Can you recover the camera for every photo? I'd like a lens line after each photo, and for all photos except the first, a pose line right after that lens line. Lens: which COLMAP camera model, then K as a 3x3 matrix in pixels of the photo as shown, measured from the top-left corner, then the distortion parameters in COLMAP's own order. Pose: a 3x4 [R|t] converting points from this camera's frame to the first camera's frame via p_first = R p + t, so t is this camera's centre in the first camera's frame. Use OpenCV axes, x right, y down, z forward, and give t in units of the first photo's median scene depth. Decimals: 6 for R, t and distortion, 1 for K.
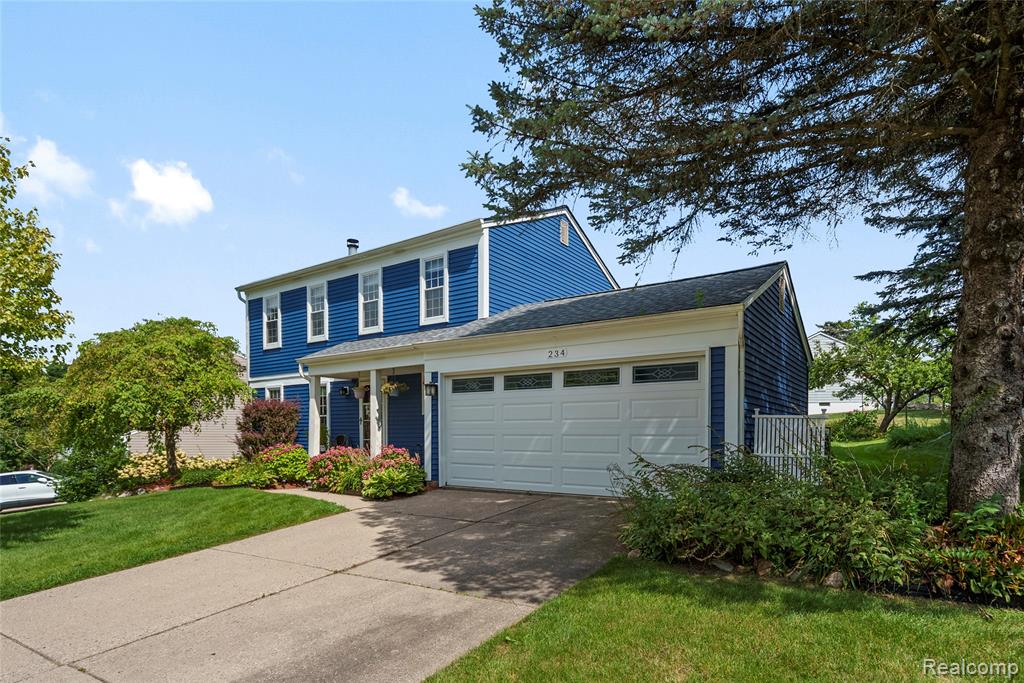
lens RADIAL K [[516.0, 0, 512.0], [0, 516.0, 341.5], [0, 0, 1]] dist [-0.000928, 0.001967]
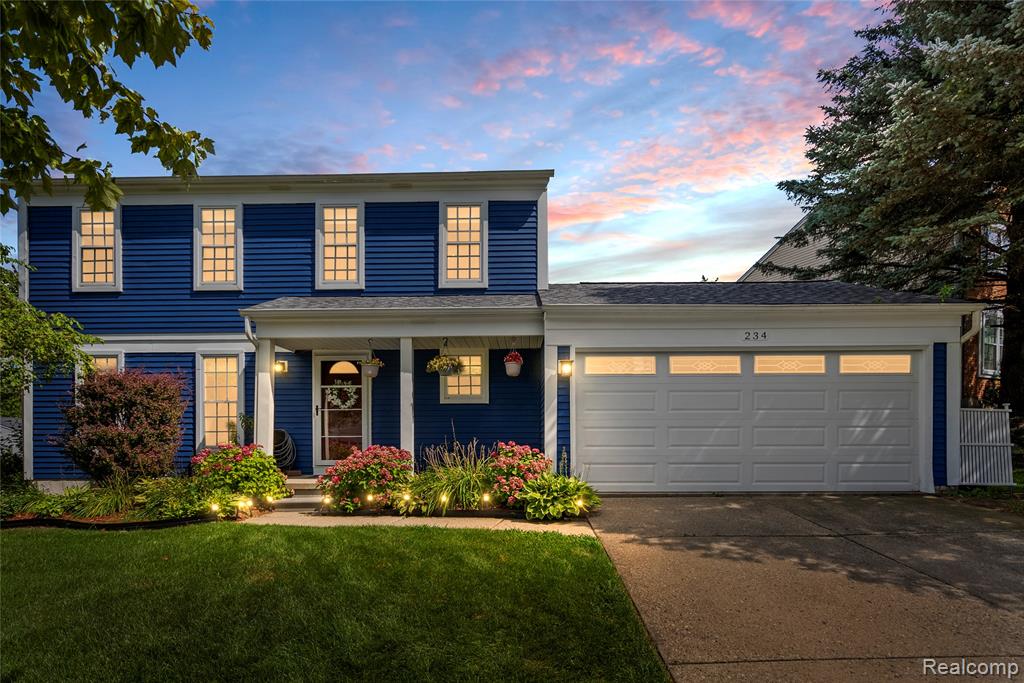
lens RADIAL K [[492.4, 0, 512.0], [0, 492.4, 341.5], [0, 0, 1]] dist [0.011109, -0.000048]
pose [[0.851594, 0.083771, 0.517465, -0.605277], [-0.087426, 0.996020, -0.017366, 0.070113], [-0.516860, -0.030451, 0.855528, 0.401706]]
